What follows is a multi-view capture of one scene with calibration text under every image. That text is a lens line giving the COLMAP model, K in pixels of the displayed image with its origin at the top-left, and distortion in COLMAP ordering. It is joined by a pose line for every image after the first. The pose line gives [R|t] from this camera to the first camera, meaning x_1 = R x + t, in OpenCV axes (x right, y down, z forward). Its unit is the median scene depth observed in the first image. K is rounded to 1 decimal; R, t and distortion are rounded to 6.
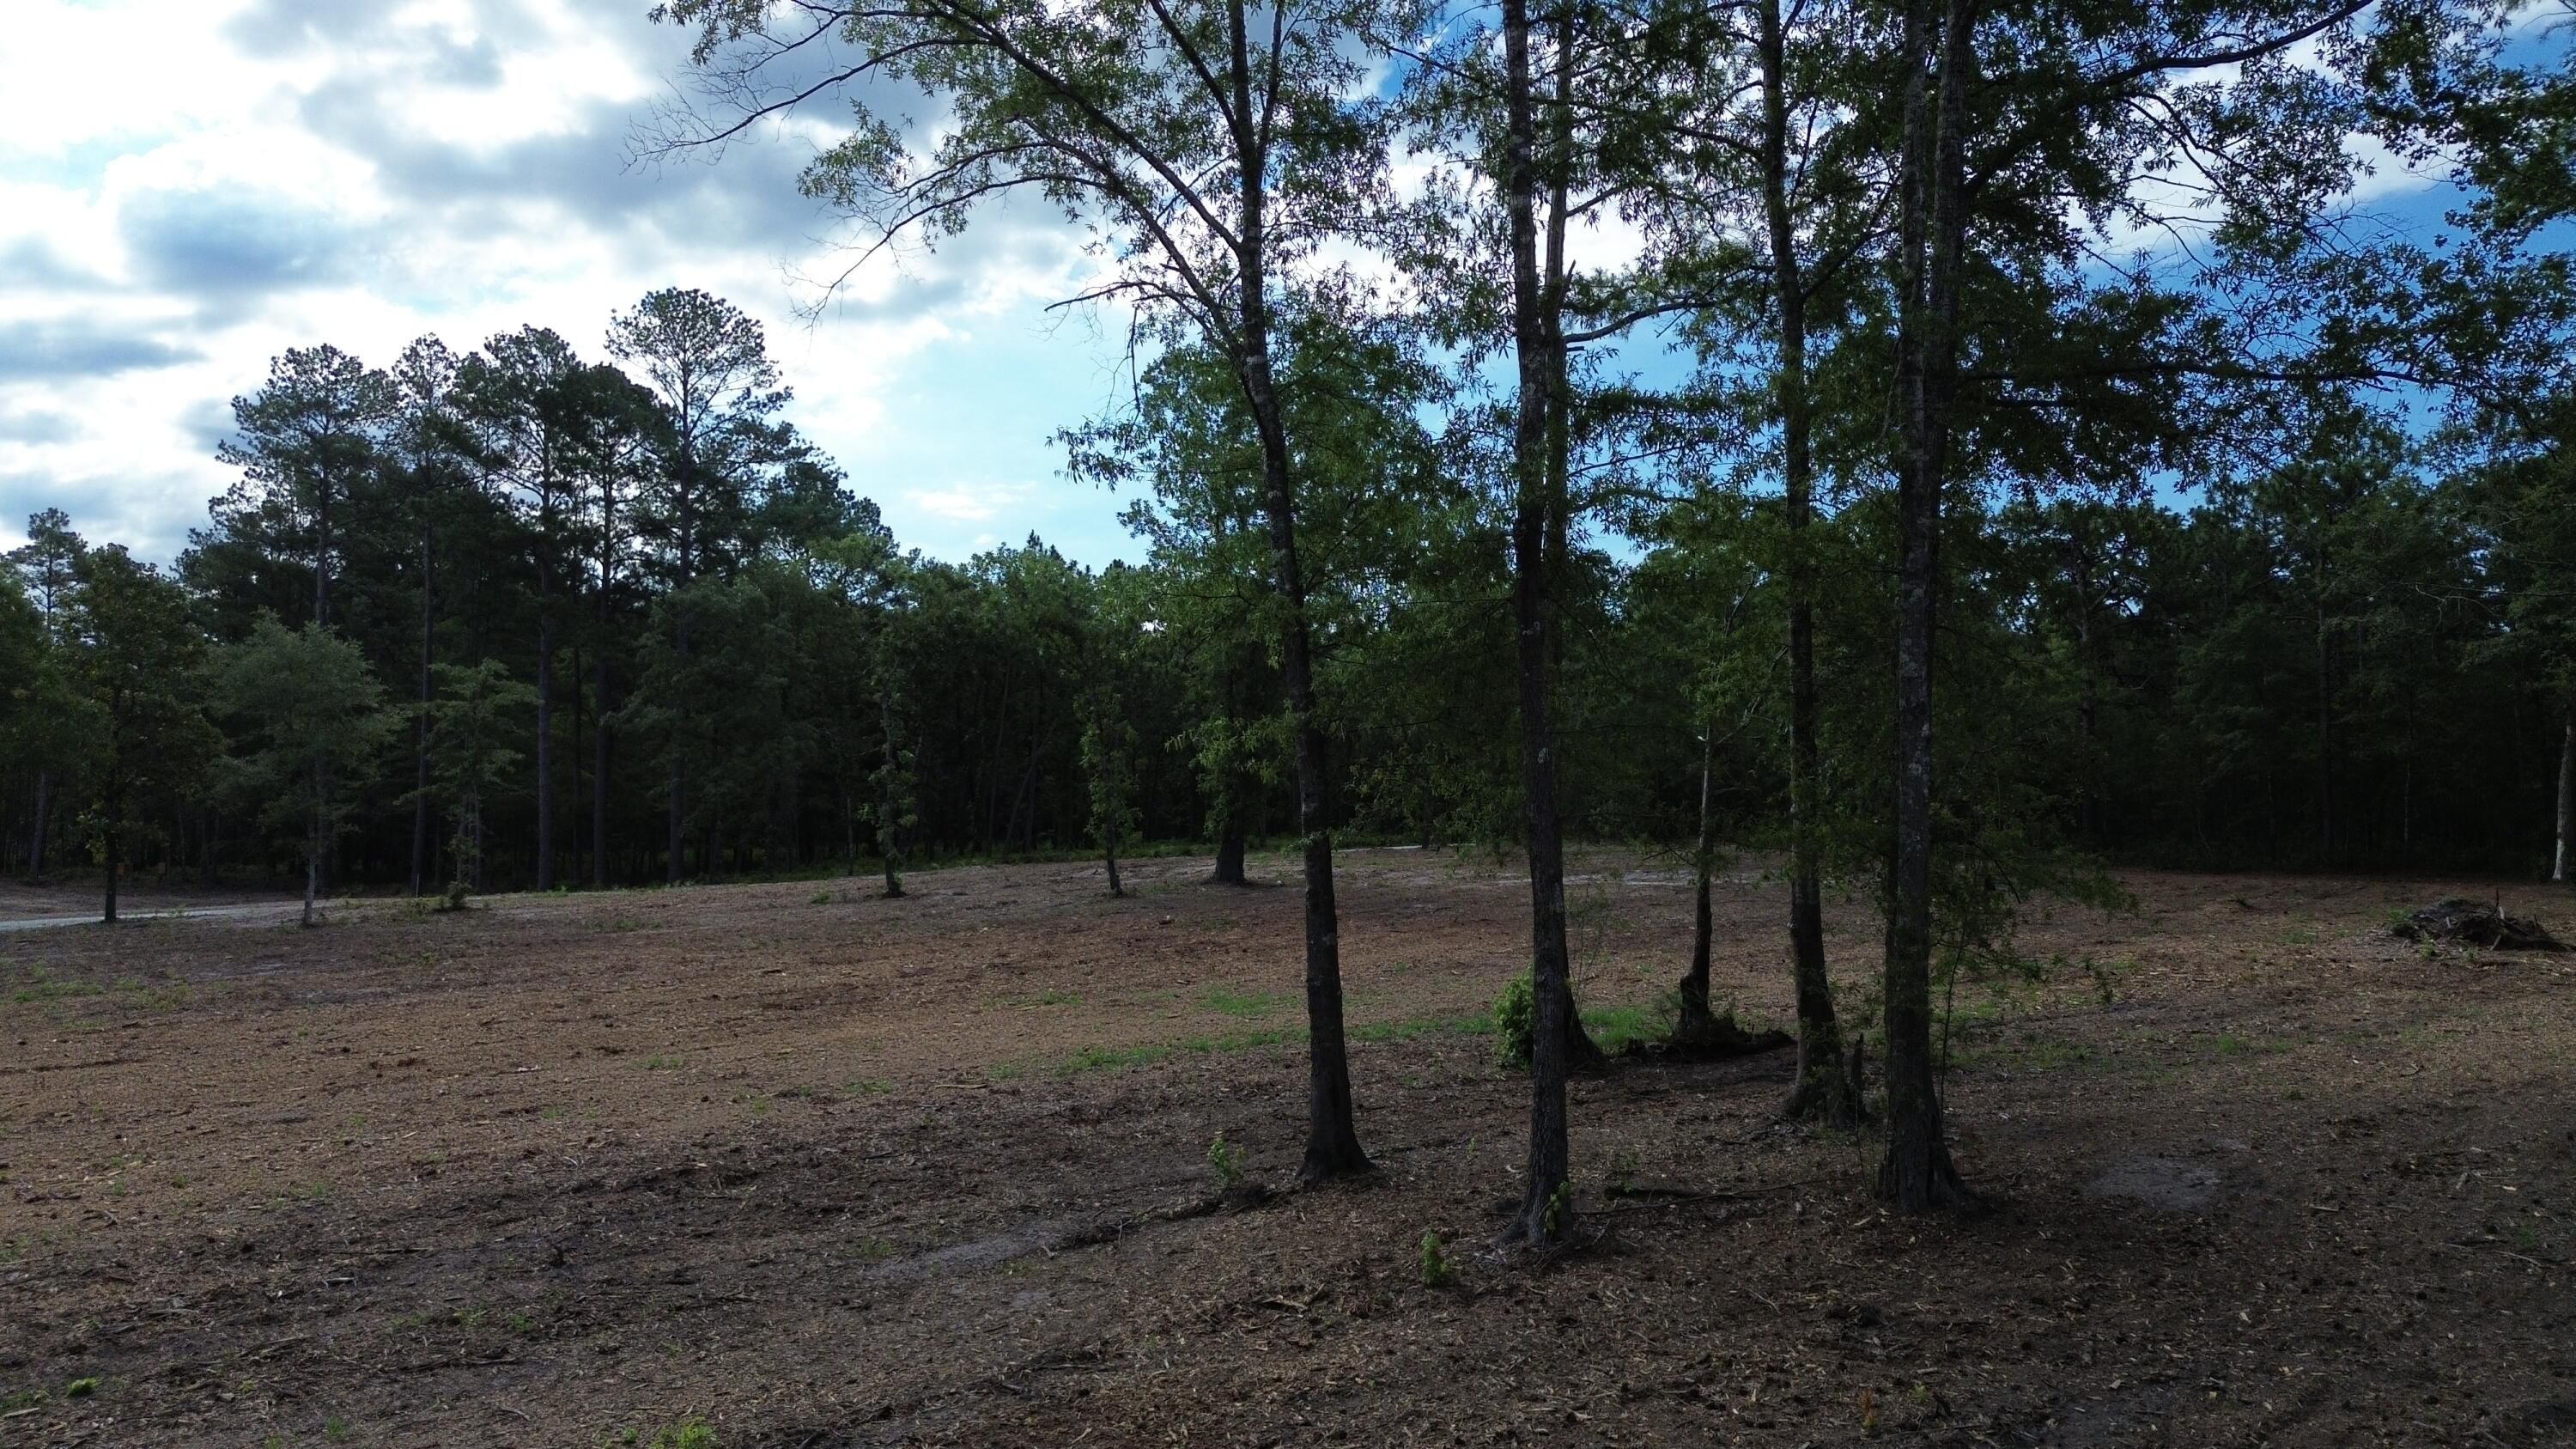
lens RADIAL K [[1793.1, 0, 1290.6], [0, 1793.1, 741.2], [0, 0, 1]] dist [0.003917, -0.007382]
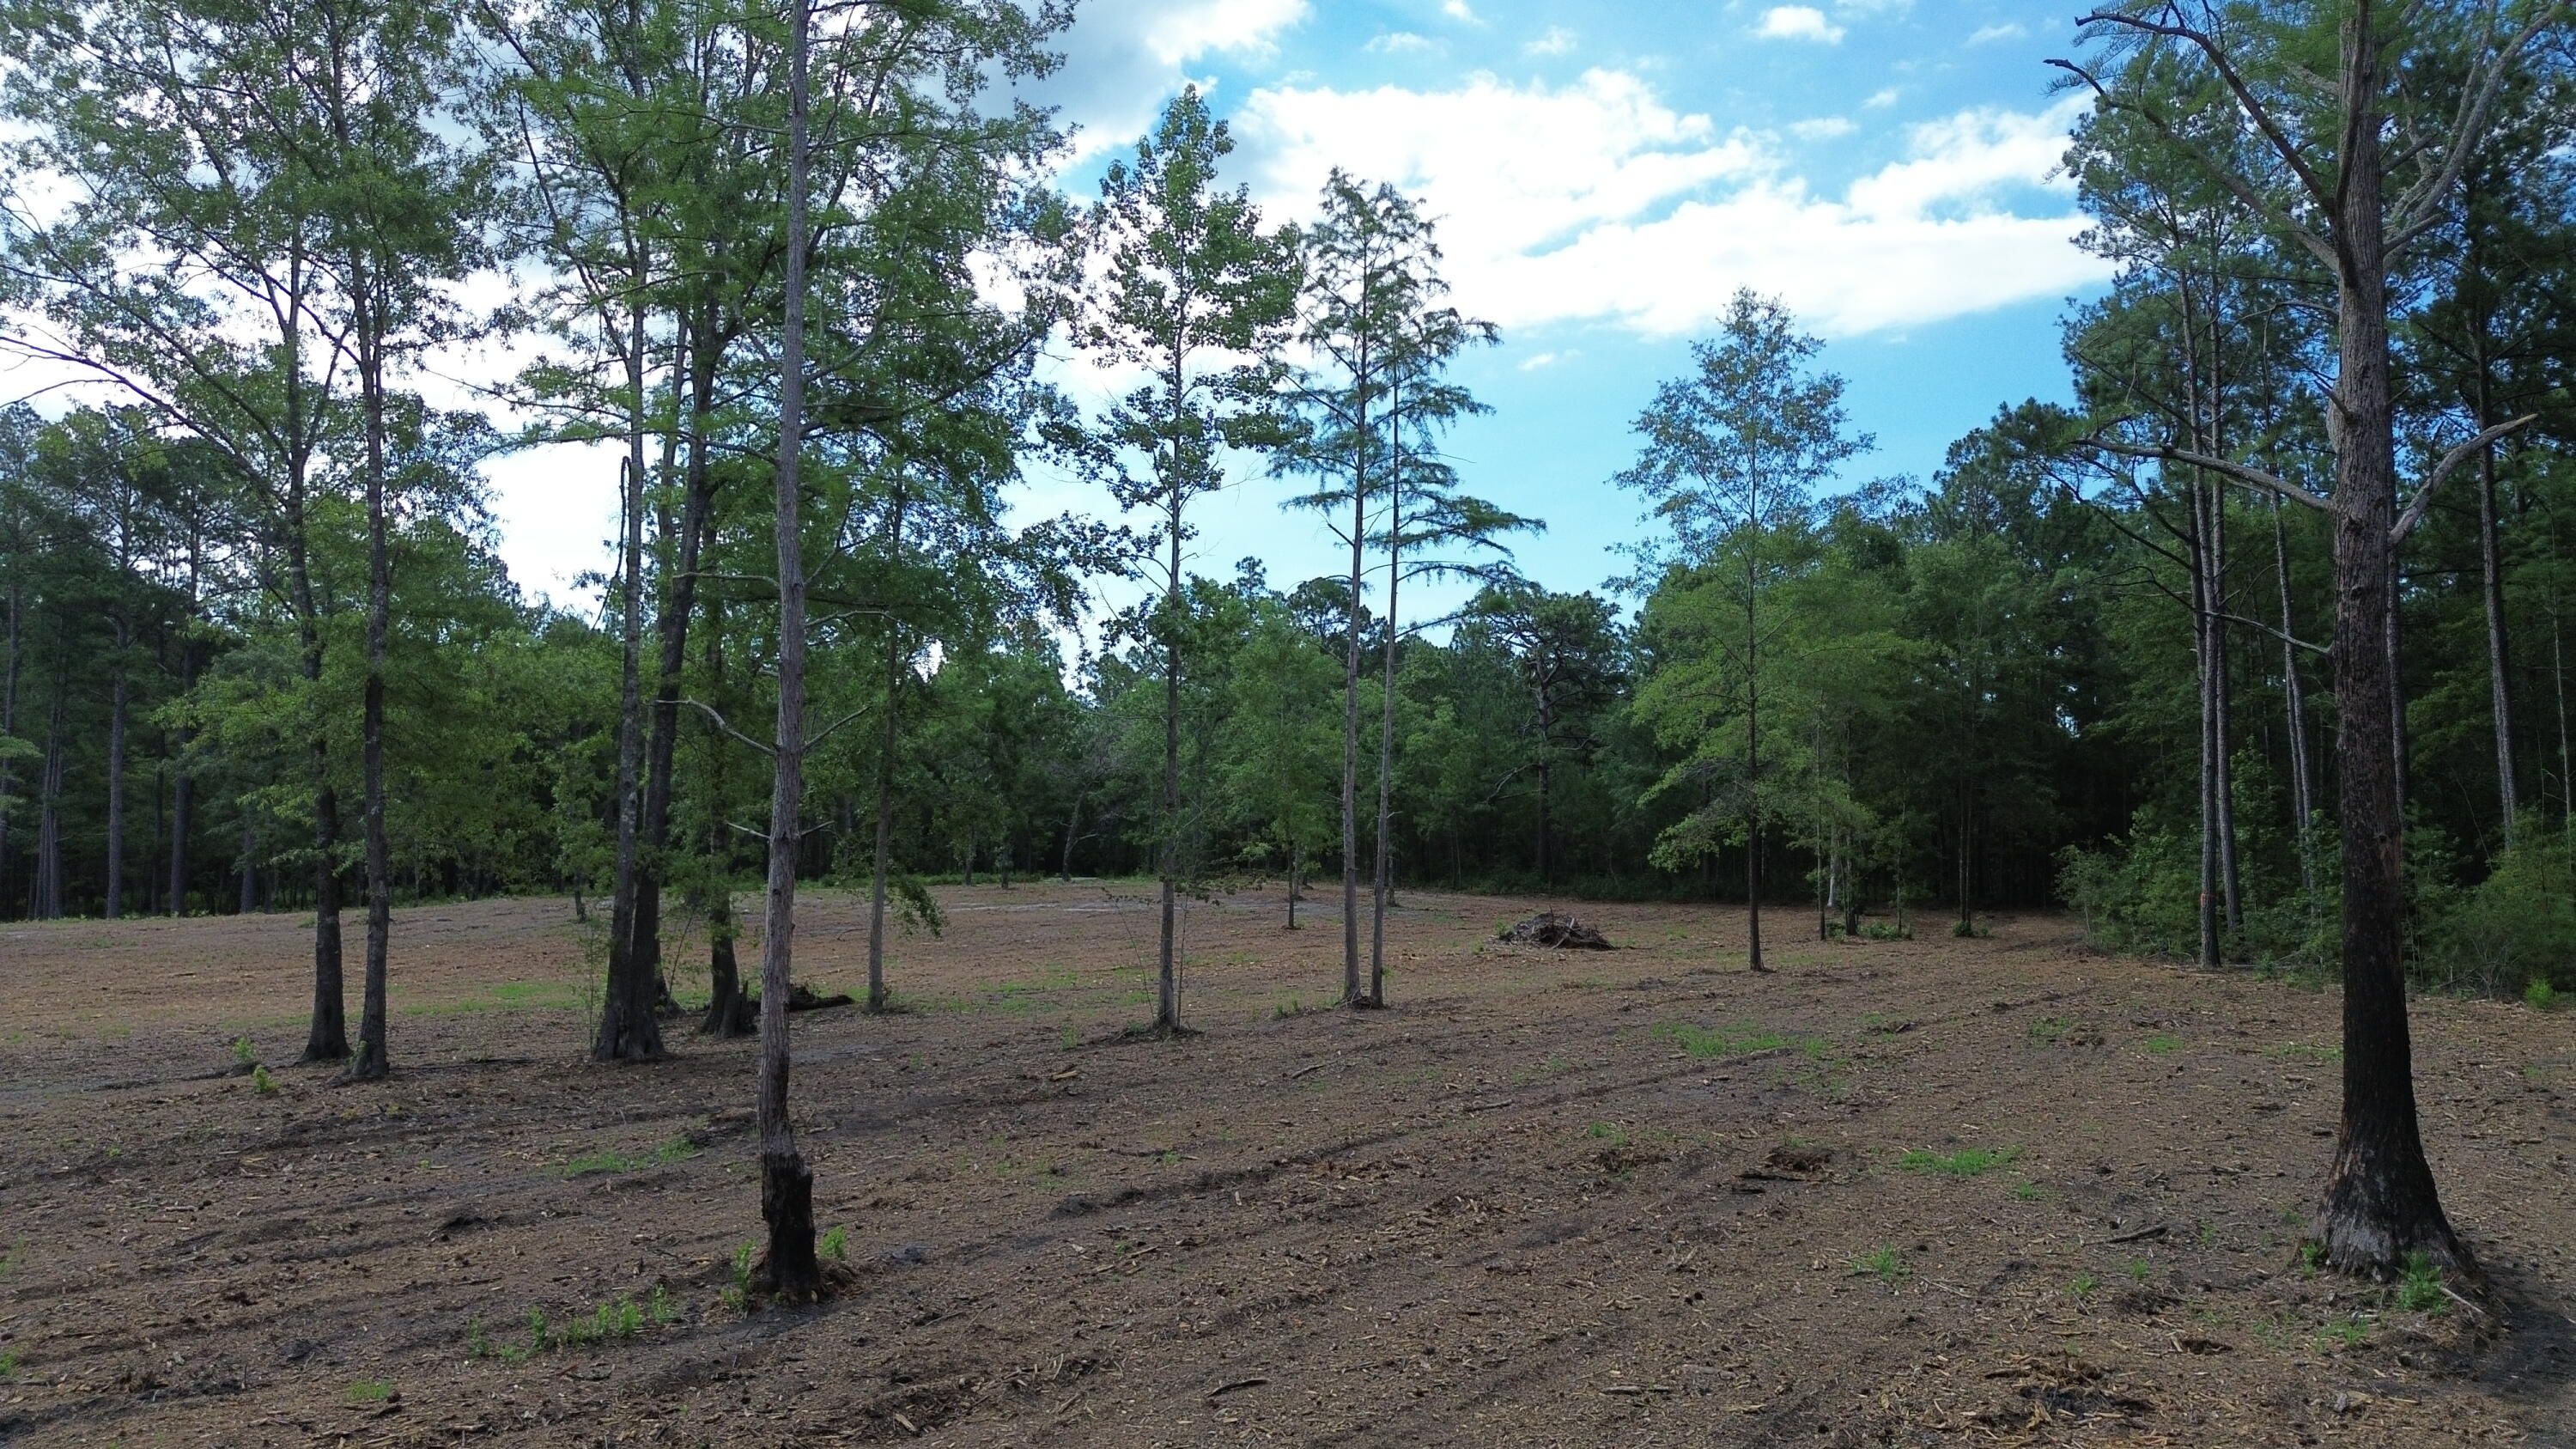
lens RADIAL K [[1793.1, 0, 1284.1], [0, 1793.1, 713.5], [0, 0, 1]] dist [0.003917, -0.007382]
pose [[0.991316, 0.010000, 0.131123, 0.207717], [-0.004826, 0.999199, -0.039715, -0.005595], [-0.131415, 0.038738, 0.990570, -0.244754]]
